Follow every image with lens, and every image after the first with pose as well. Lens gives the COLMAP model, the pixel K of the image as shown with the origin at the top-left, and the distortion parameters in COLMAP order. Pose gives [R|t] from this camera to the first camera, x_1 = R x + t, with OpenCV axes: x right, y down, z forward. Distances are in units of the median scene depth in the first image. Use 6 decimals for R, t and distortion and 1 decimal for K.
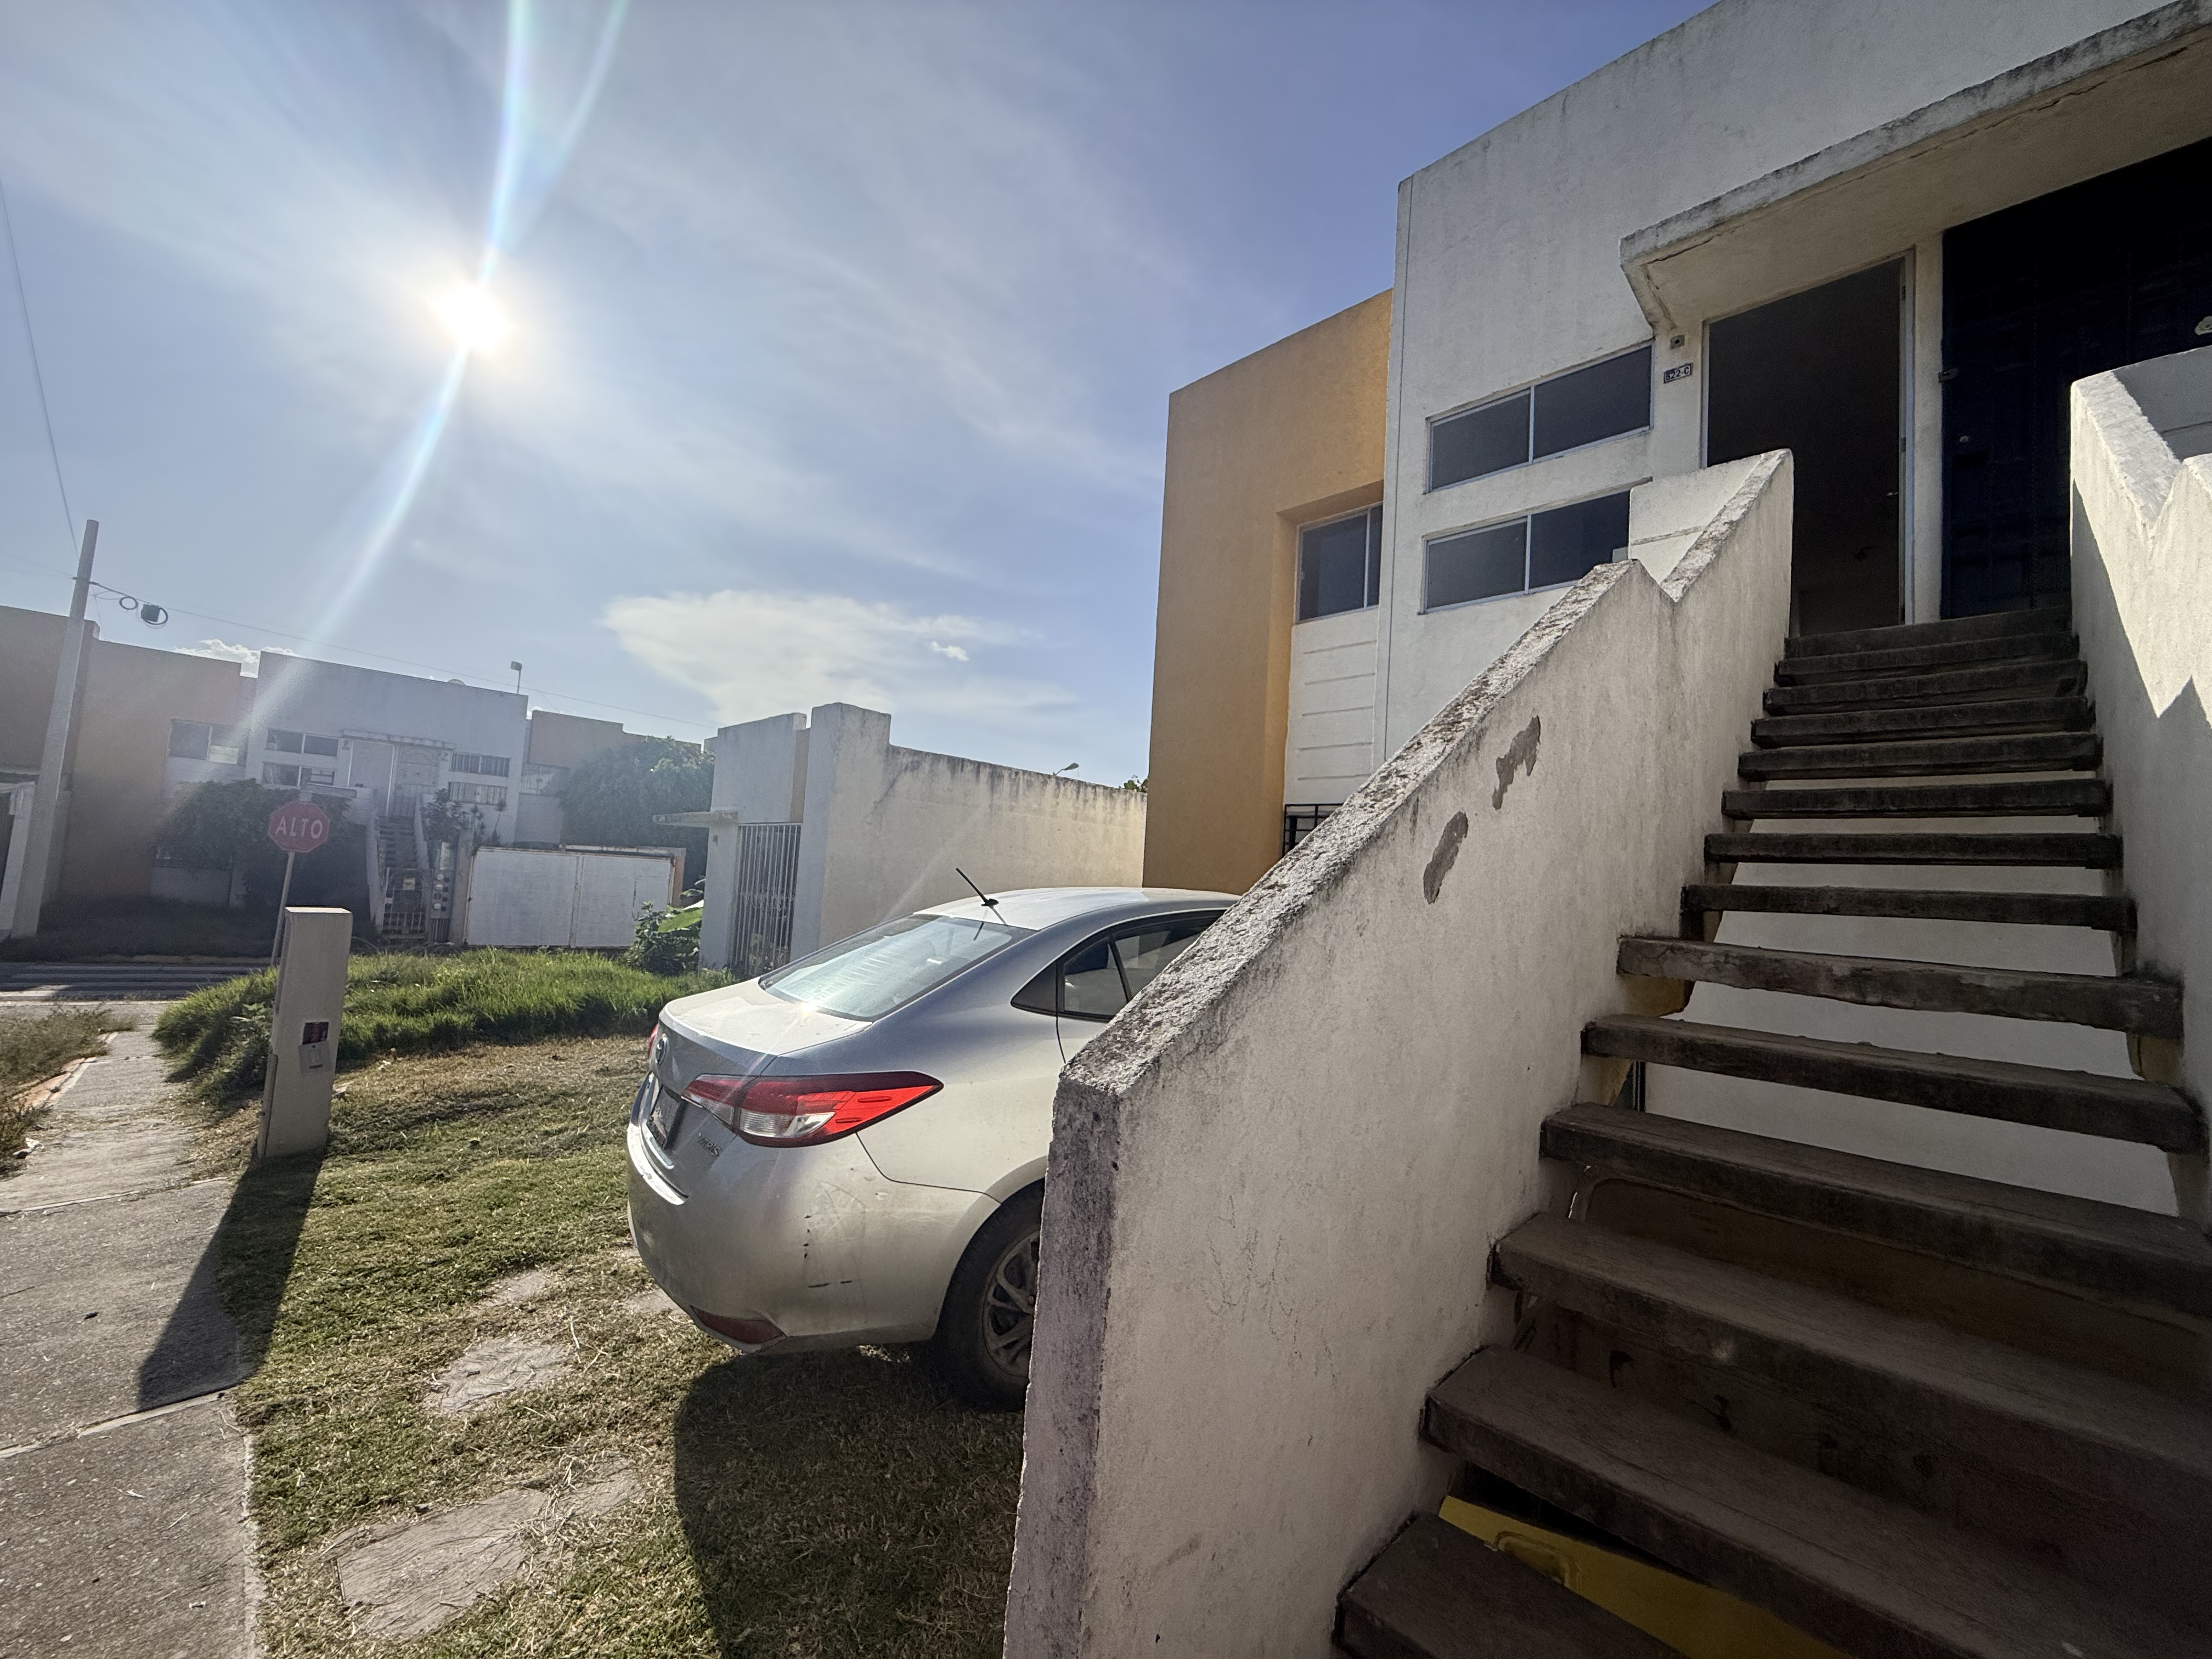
lens RADIAL K [[883.5, 0, 1101.2], [0, 883.5, 828.9], [0, 0, 1]] dist [-0.001451, 0.000613]
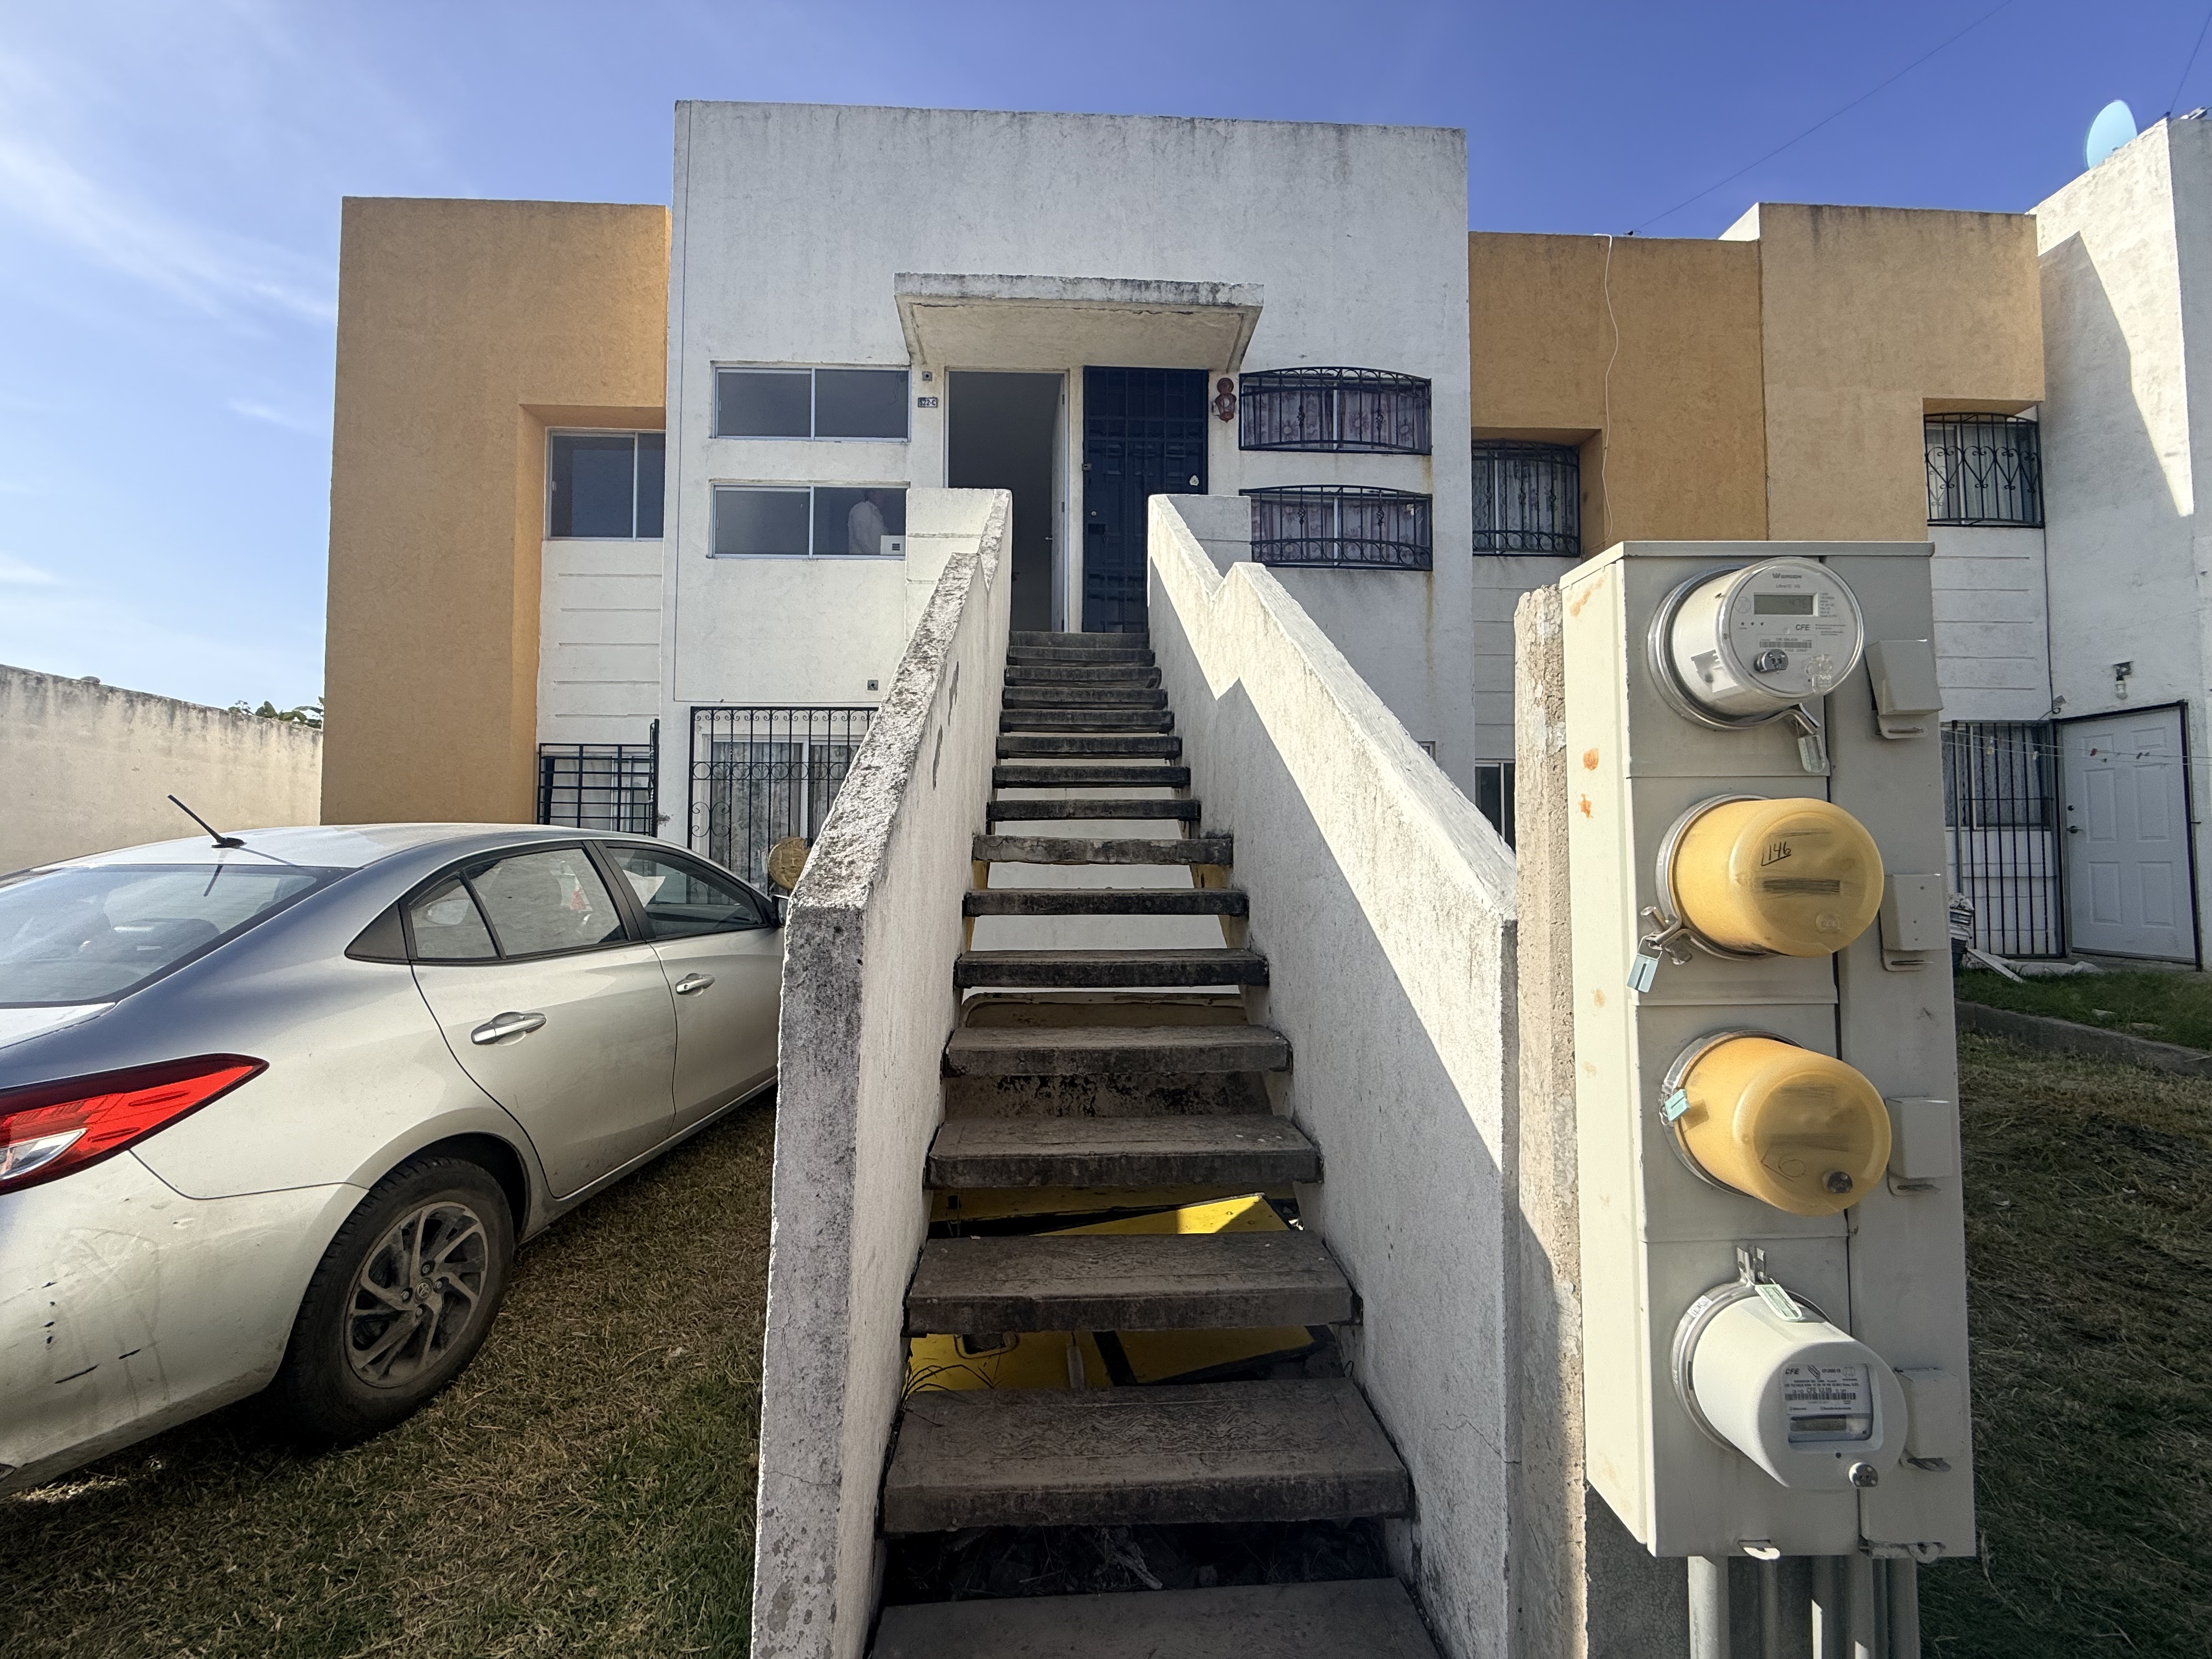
lens RADIAL K [[883.5, 0, 1100.8], [0, 883.5, 830.2], [0, 0, 1]] dist [-0.001451, 0.000613]
pose [[0.664062, -0.030877, 0.747040, -0.193648], [-0.006371, 0.998877, 0.046949, 0.033829], [-0.747650, -0.035937, 0.663120, -0.032533]]
